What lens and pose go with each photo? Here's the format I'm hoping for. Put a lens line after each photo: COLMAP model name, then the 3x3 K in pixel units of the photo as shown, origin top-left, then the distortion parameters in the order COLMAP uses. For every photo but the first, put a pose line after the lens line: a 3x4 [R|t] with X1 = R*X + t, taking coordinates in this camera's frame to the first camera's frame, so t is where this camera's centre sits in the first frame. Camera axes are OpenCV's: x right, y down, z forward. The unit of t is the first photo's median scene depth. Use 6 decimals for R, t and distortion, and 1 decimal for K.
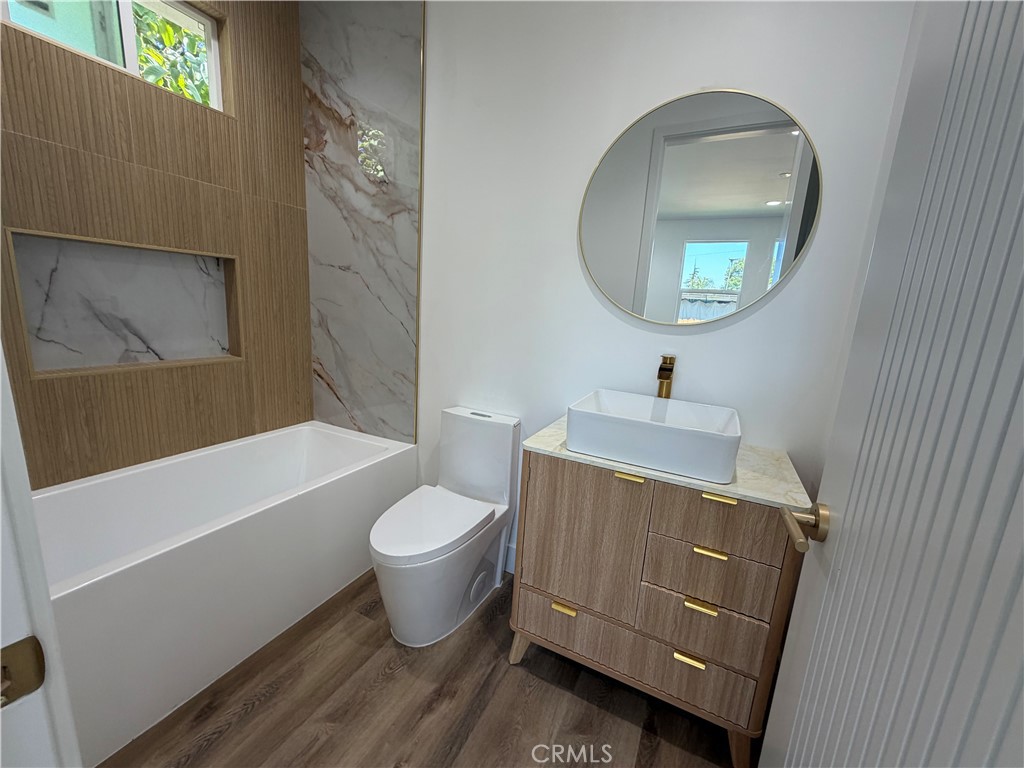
lens RADIAL K [[408.1, 0, 510.6], [0, 408.1, 385.4], [0, 0, 1]] dist [-0.000370, 0.000414]
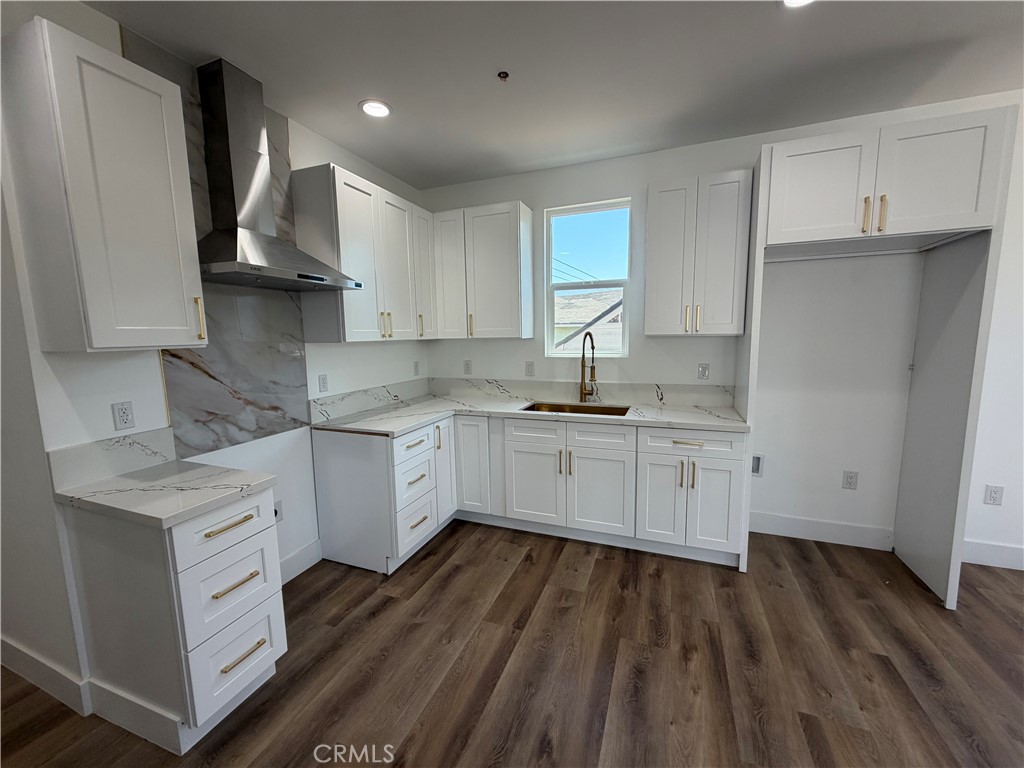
lens RADIAL K [[408.1, 0, 510.8], [0, 408.1, 385.3], [0, 0, 1]] dist [-0.000370, 0.000414]
pose [[-0.120728, -0.179774, 0.976272, -1.608776], [0.200808, 0.958710, 0.201372, 0.003757], [-0.972163, 0.220355, -0.079643, 0.546782]]
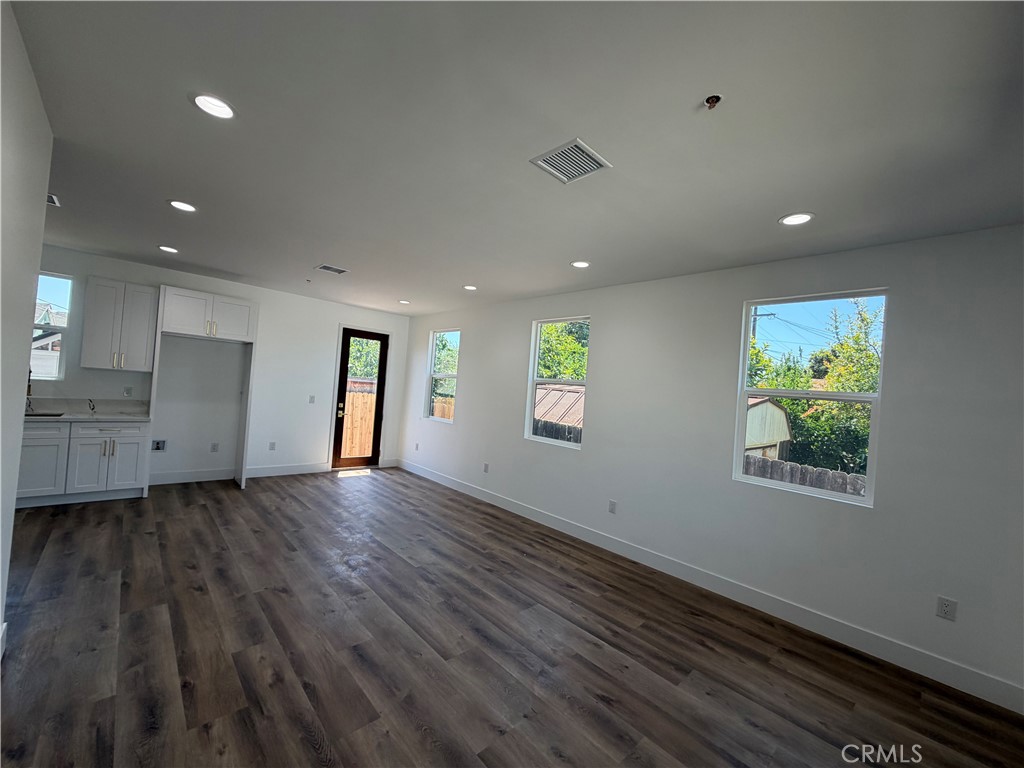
lens RADIAL K [[408.1, 0, 510.7], [0, 408.1, 385.7], [0, 0, 1]] dist [-0.000370, 0.000414]
pose [[-0.939041, -0.132284, 0.317336, -3.236398], [-0.071908, 0.978169, 0.194971, -0.298916], [-0.336200, 0.160267, -0.928054, 1.263663]]
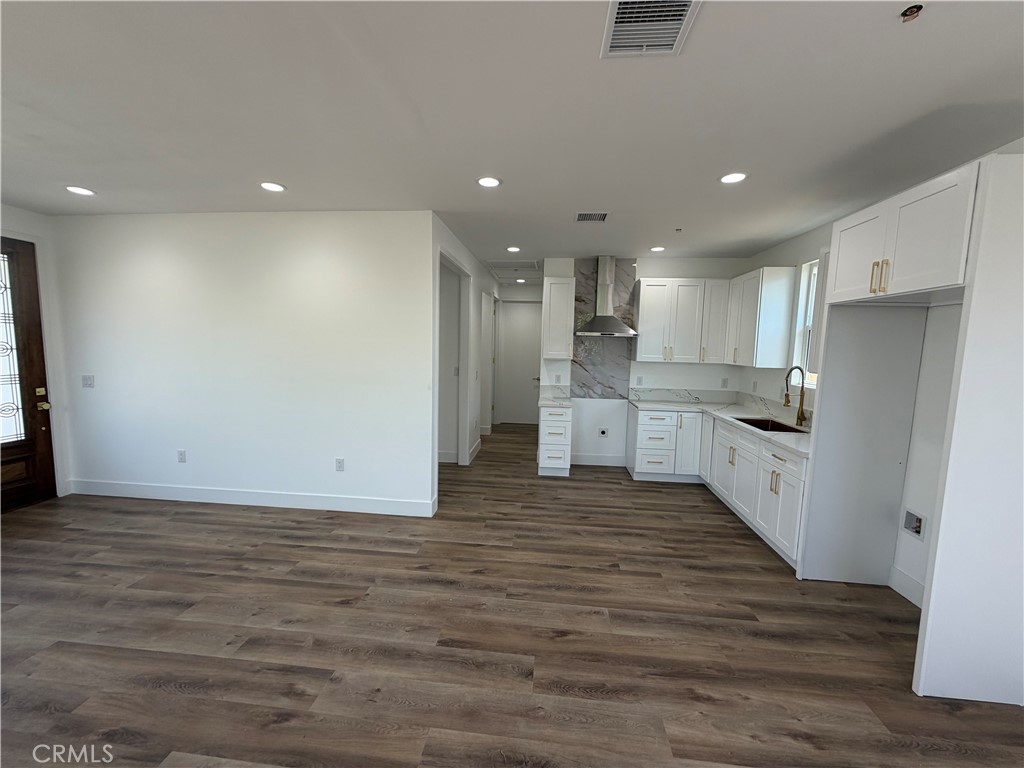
lens RADIAL K [[408.1, 0, 510.3], [0, 408.1, 384.6], [0, 0, 1]] dist [-0.000370, 0.000414]
pose [[0.924352, -0.074730, 0.374151, -2.025980], [0.103053, 0.993084, -0.056246, 0.235663], [-0.367360, 0.090548, 0.925661, -1.170604]]
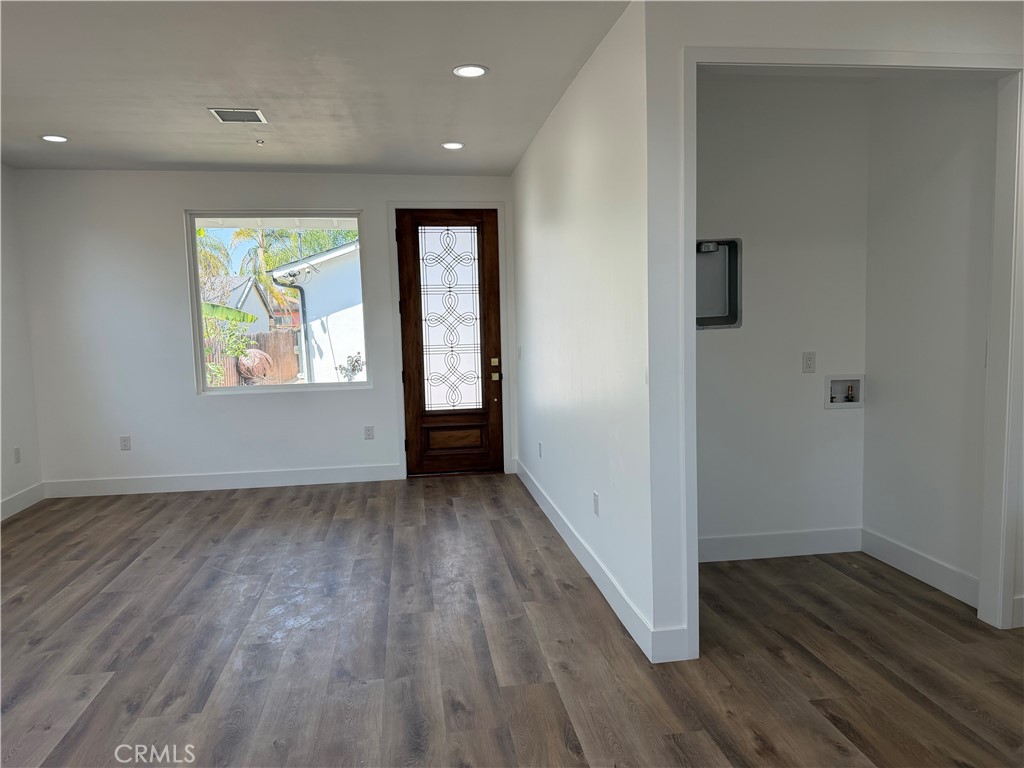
lens RADIAL K [[720.8, 0, 511.4], [0, 720.8, 387.0], [0, 0, 1]] dist [0.055568, -0.067125]
pose [[0.593751, 0.006327, -0.804624, -0.613094], [-0.093754, 0.993702, -0.061370, 0.244505], [0.799168, 0.111875, 0.590605, -0.427907]]
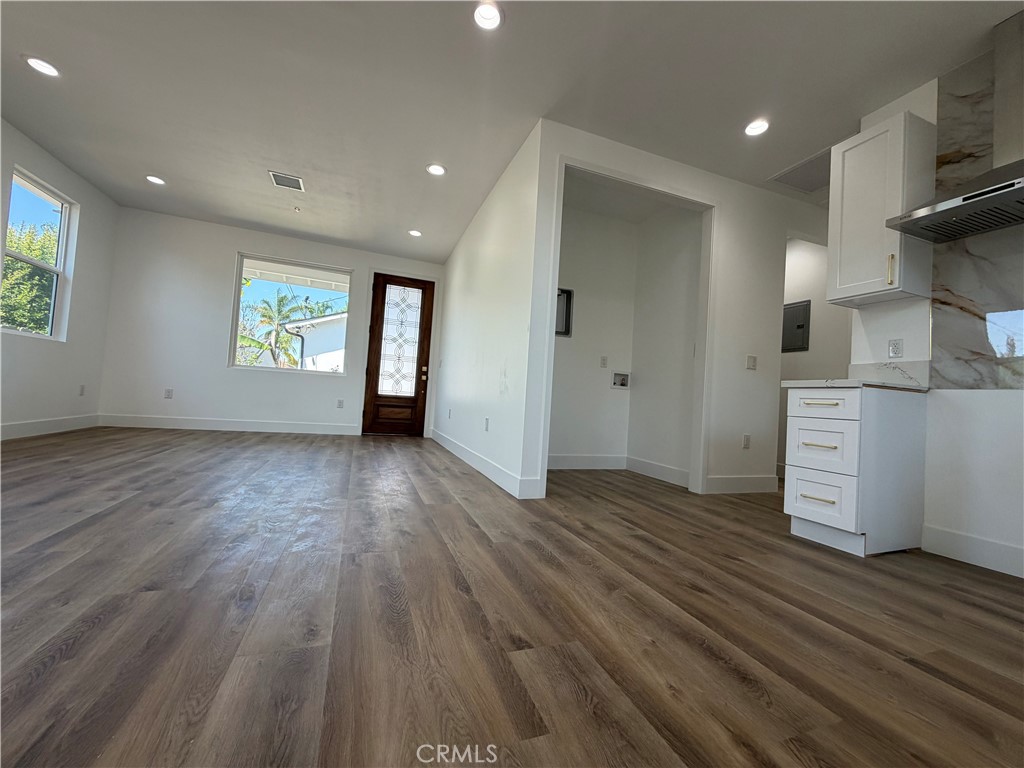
lens RADIAL K [[408.1, 0, 510.8], [0, 408.1, 384.2], [0, 0, 1]] dist [-0.000370, 0.000414]
pose [[0.750589, -0.030488, -0.660066, -0.737195], [-0.147757, 0.965895, -0.212636, 0.629948], [0.644037, 0.257132, 0.720486, -0.366080]]
